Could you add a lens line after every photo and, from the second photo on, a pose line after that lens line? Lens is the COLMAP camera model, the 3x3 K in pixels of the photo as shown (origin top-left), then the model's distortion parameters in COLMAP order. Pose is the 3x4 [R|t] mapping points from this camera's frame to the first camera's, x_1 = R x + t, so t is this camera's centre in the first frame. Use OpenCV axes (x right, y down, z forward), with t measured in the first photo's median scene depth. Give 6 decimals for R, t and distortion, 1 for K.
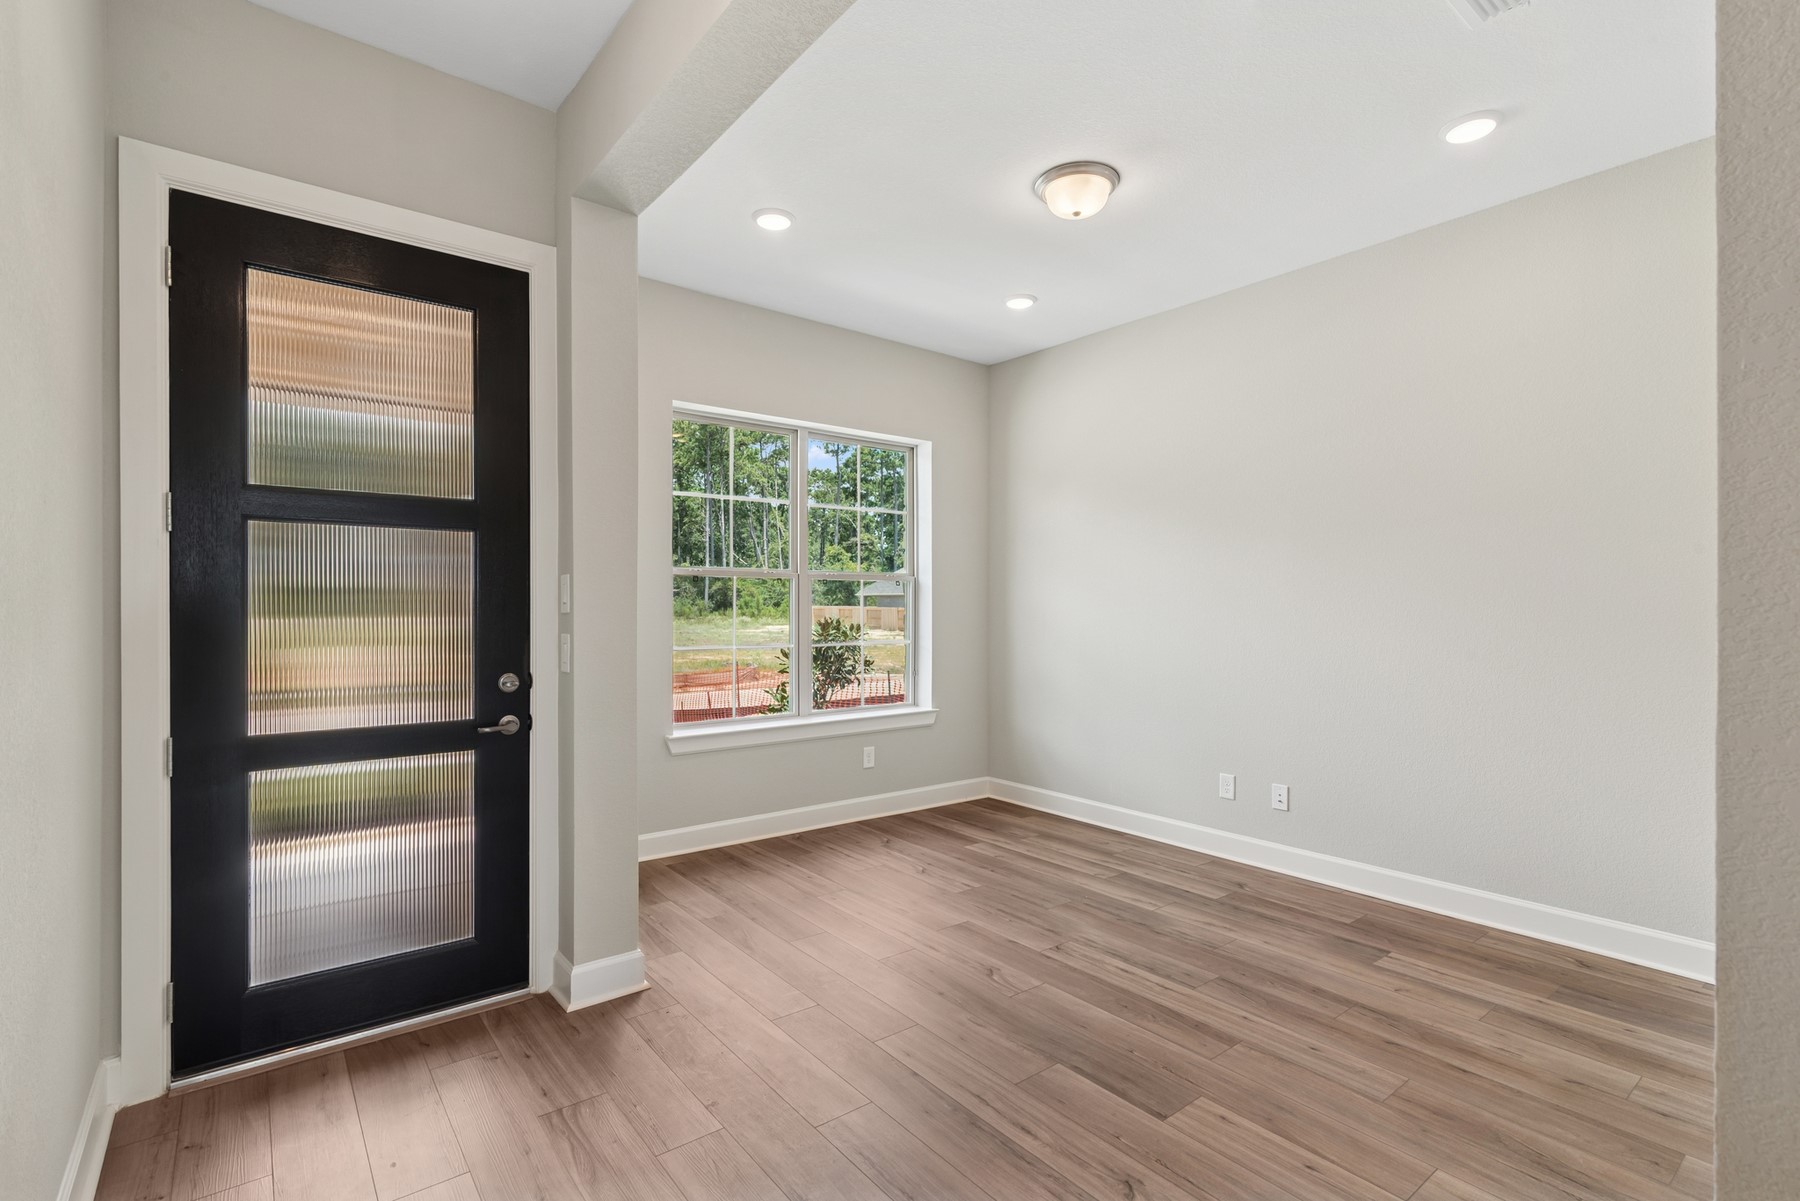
lens RADIAL K [[834.1, 0, 900.0], [0, 834.1, 600.5], [0, 0, 1]] dist [0.002633, 0.000469]
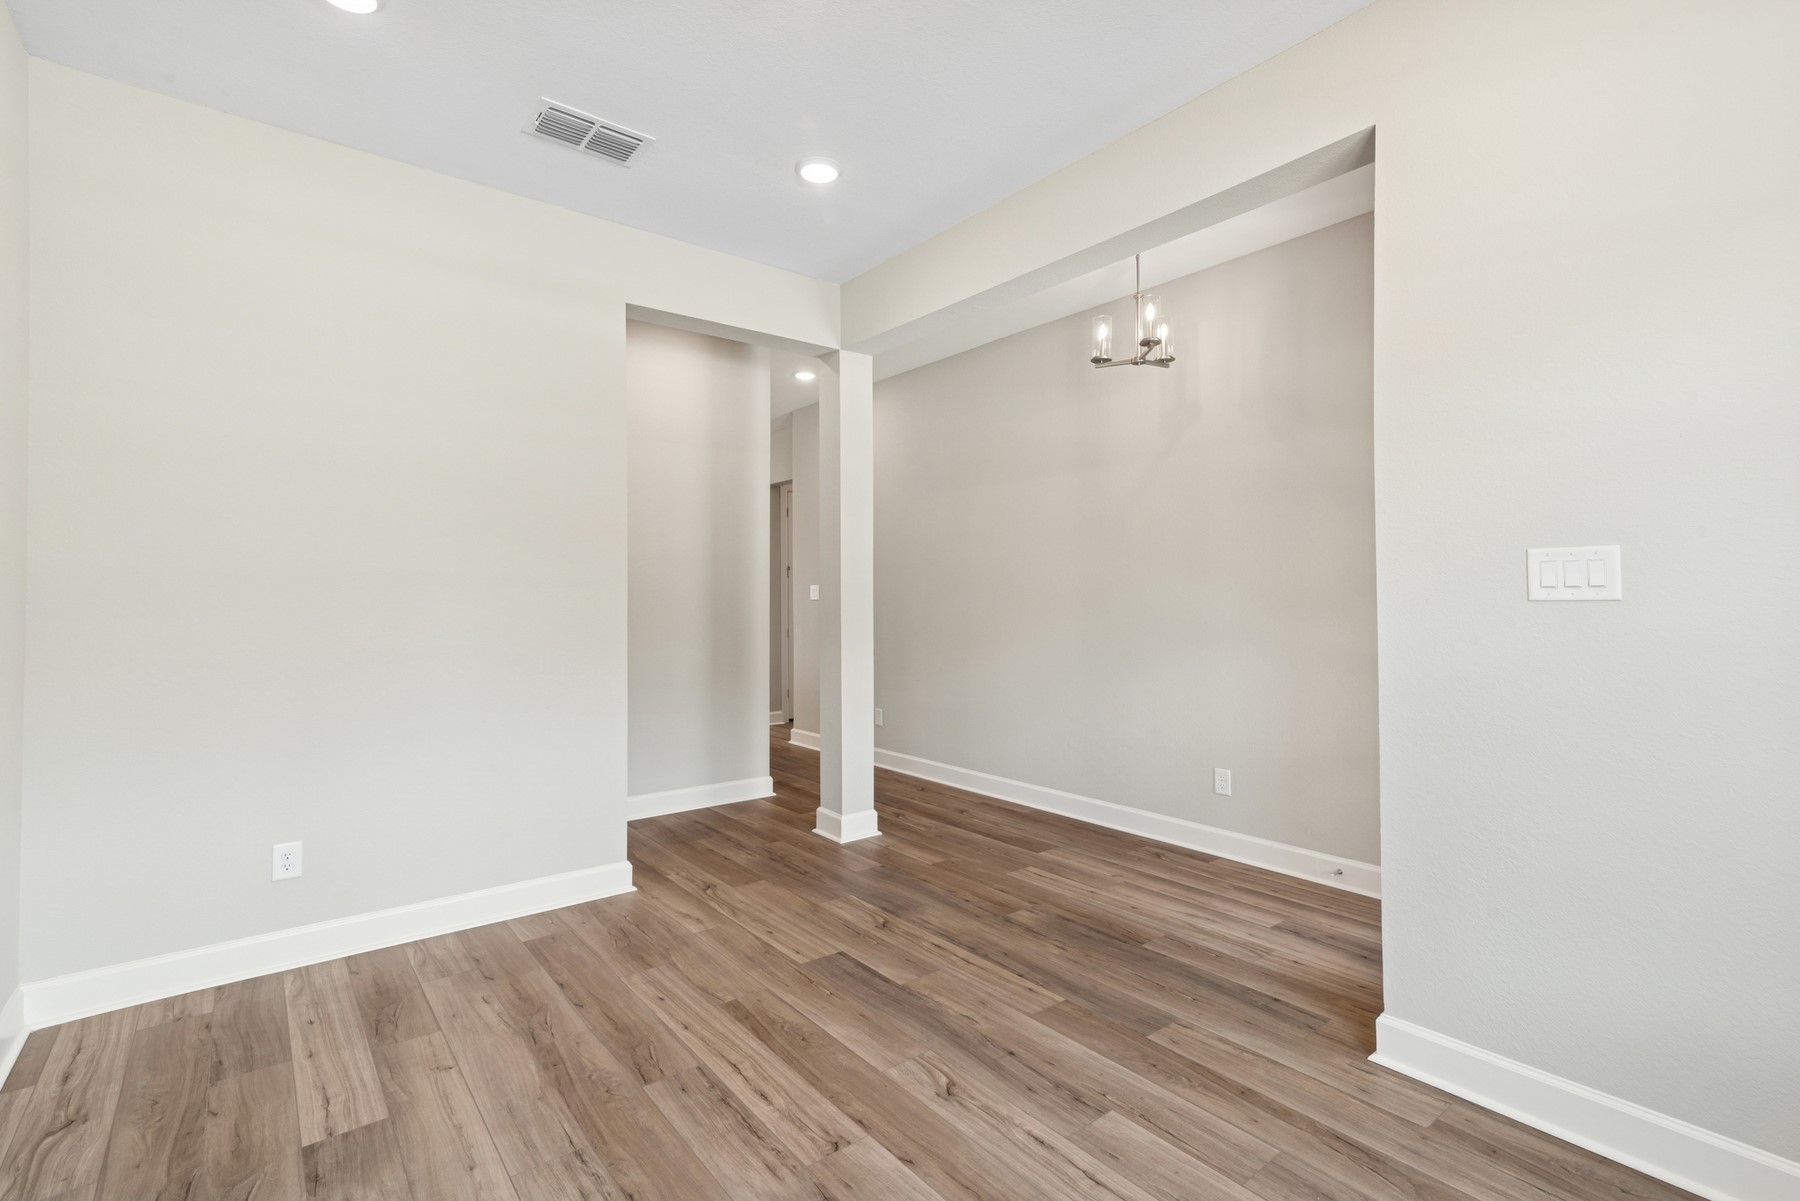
lens RADIAL K [[834.1, 0, 900.0], [0, 834.1, 600.5], [0, 0, 1]] dist [0.002633, 0.000469]
pose [[-0.999998, 0.001596, -0.001253, 0.166124], [0.001606, 0.999968, -0.007858, 0.021669], [0.001241, -0.007860, -0.999968, 1.894455]]
